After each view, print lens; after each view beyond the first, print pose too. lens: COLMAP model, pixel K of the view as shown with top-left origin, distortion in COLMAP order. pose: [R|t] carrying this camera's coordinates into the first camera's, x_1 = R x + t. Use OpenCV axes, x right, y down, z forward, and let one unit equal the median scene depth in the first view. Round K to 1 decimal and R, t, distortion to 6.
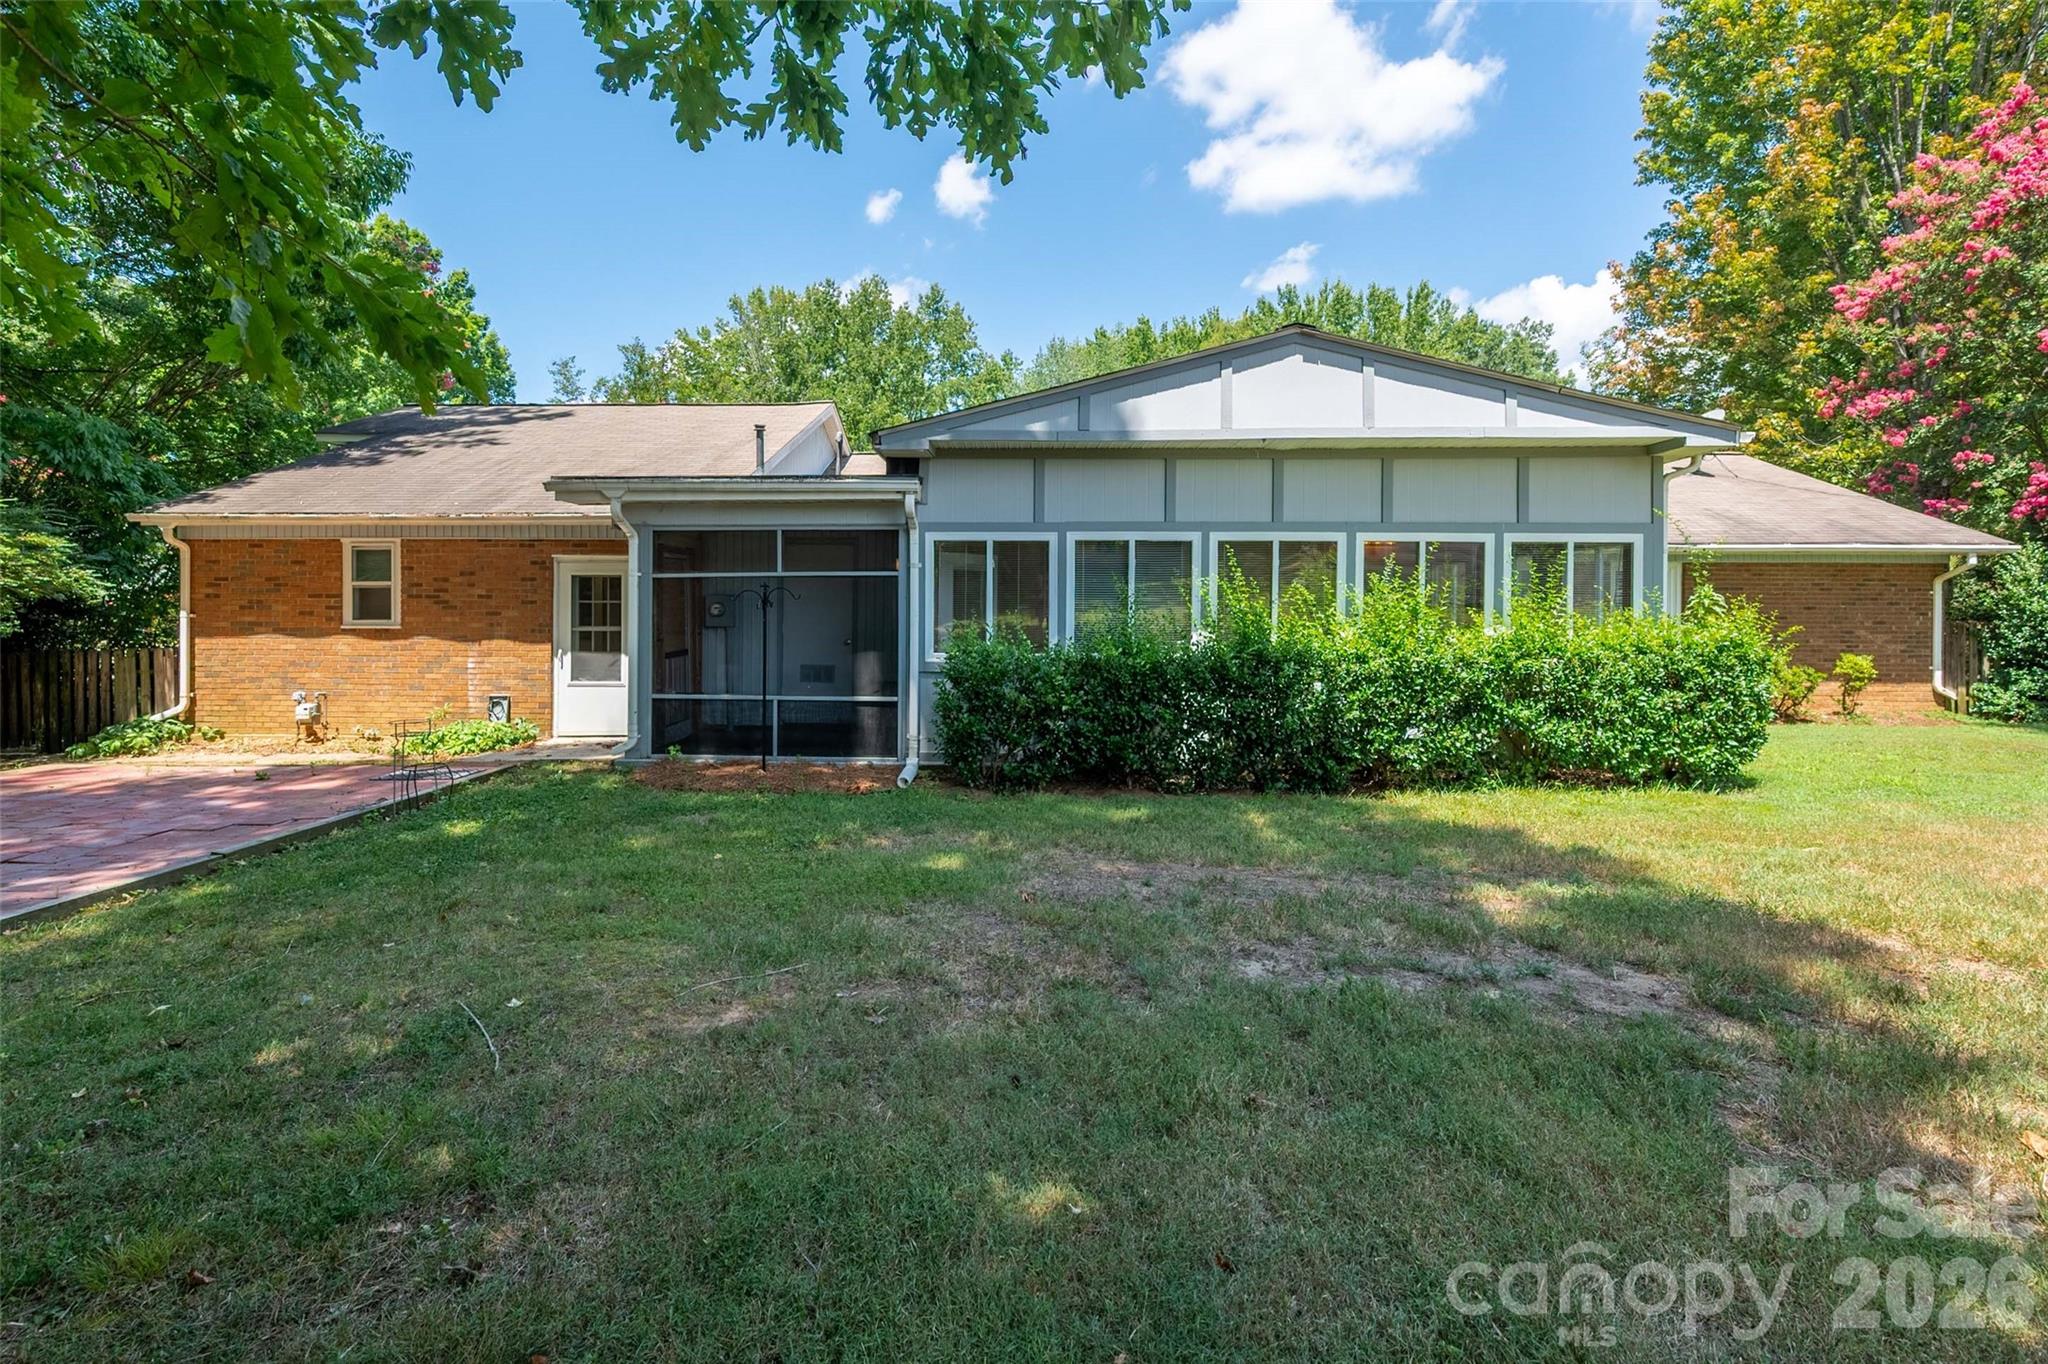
lens RADIAL K [[880.2, 0, 1030.2], [0, 880.2, 601.6], [0, 0, 1]] dist [0.004496, 0.000194]
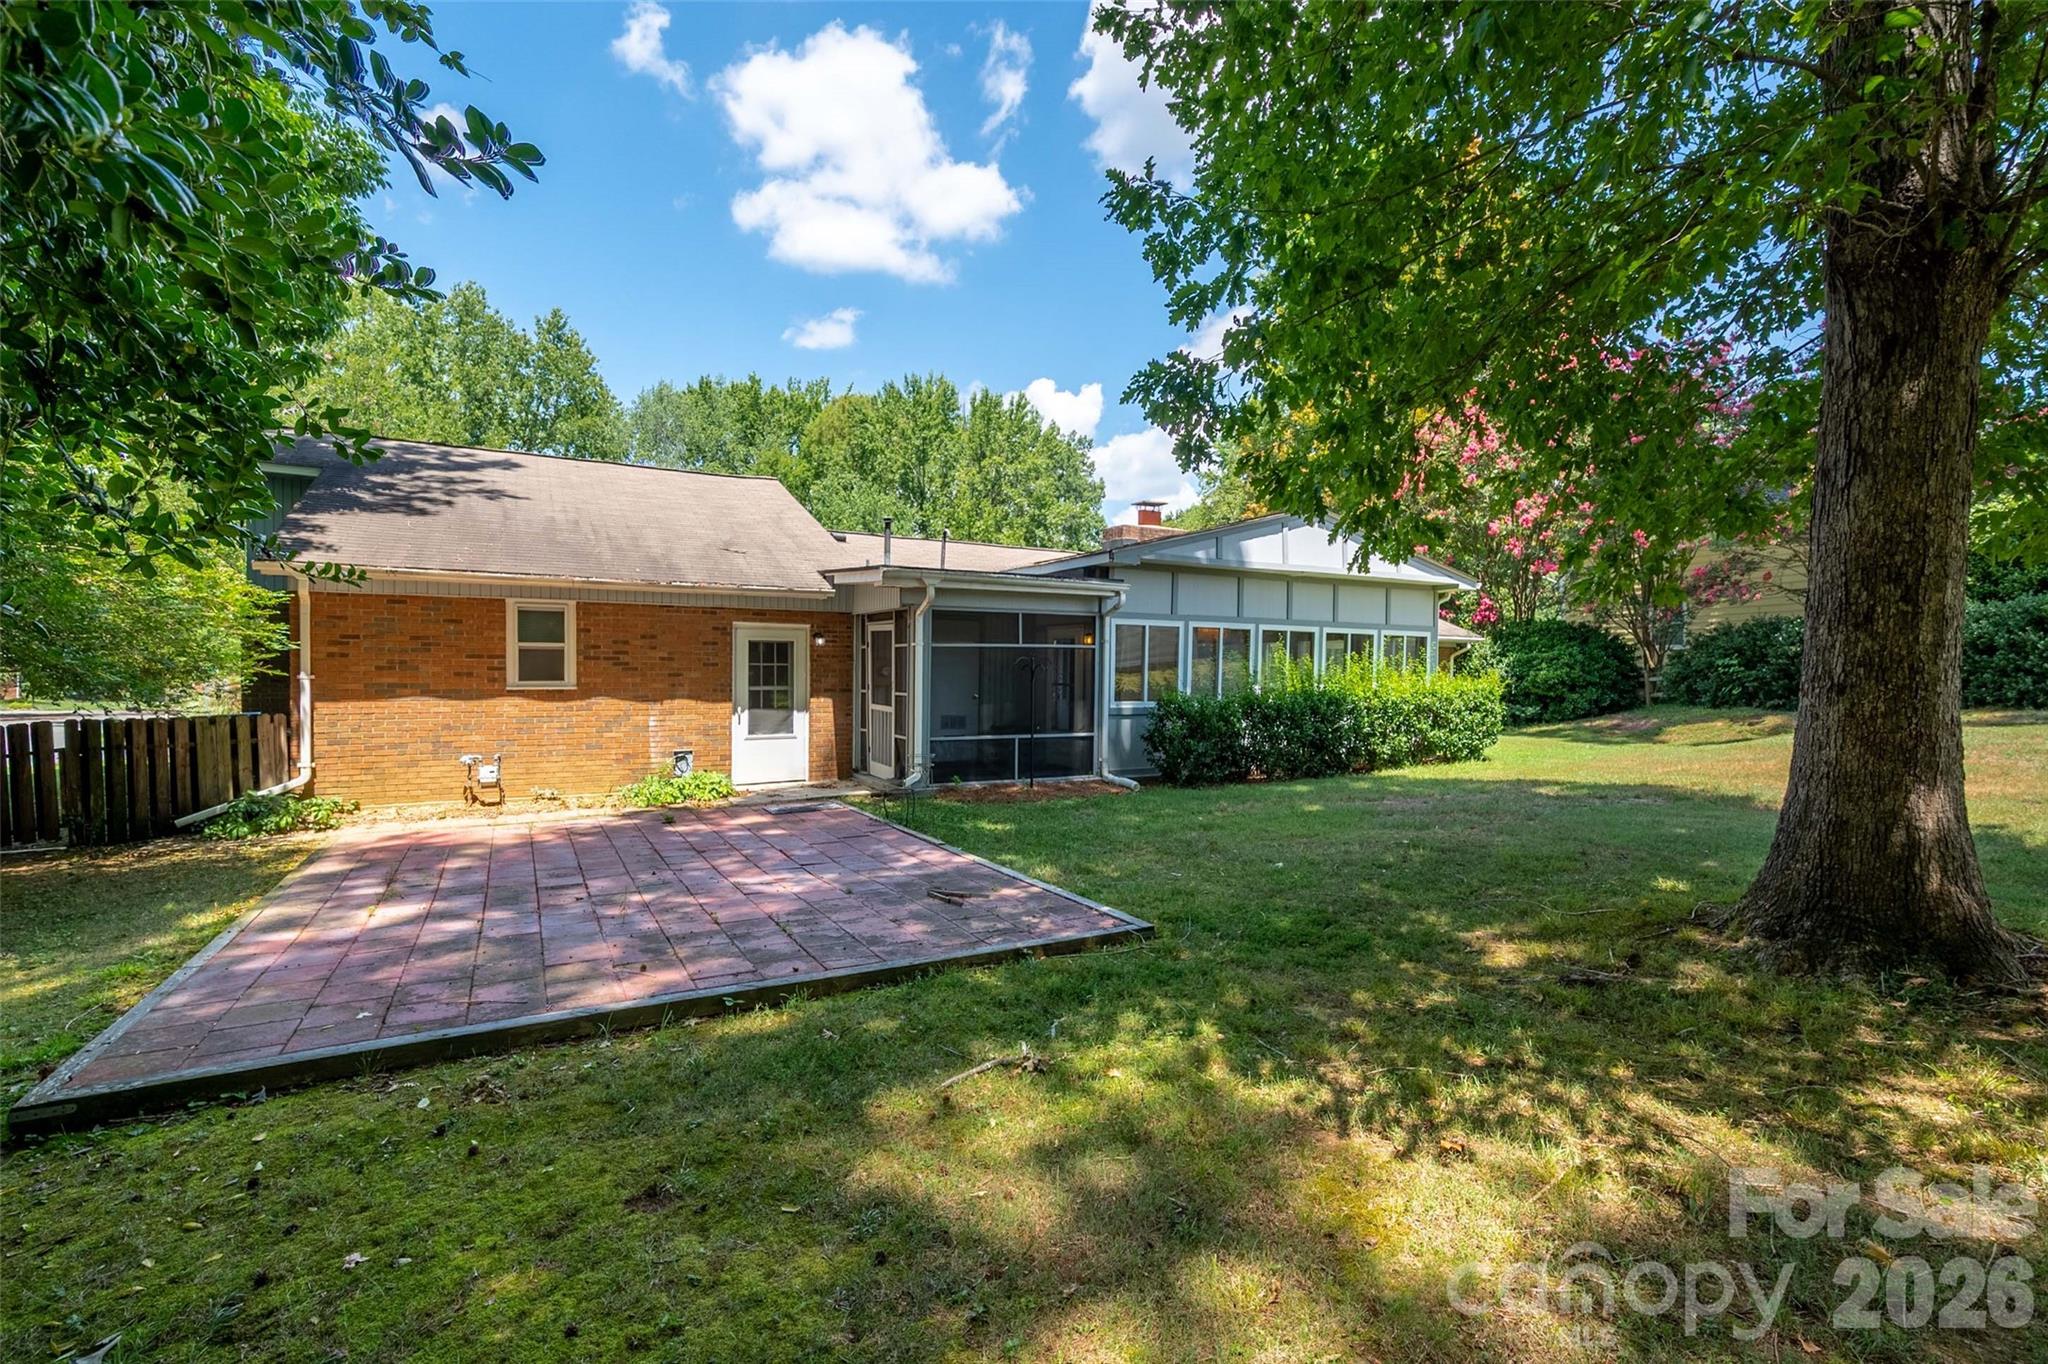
lens RADIAL K [[933.7, 0, 1022.8], [0, 933.7, 686.6], [0, 0, 1]] dist [0.000964, 0.000091]
pose [[0.852931, -0.005774, 0.521992, -0.838728], [-0.005700, 0.999776, 0.020372, 0.002322], [-0.521992, -0.020351, 0.852707, -0.187311]]
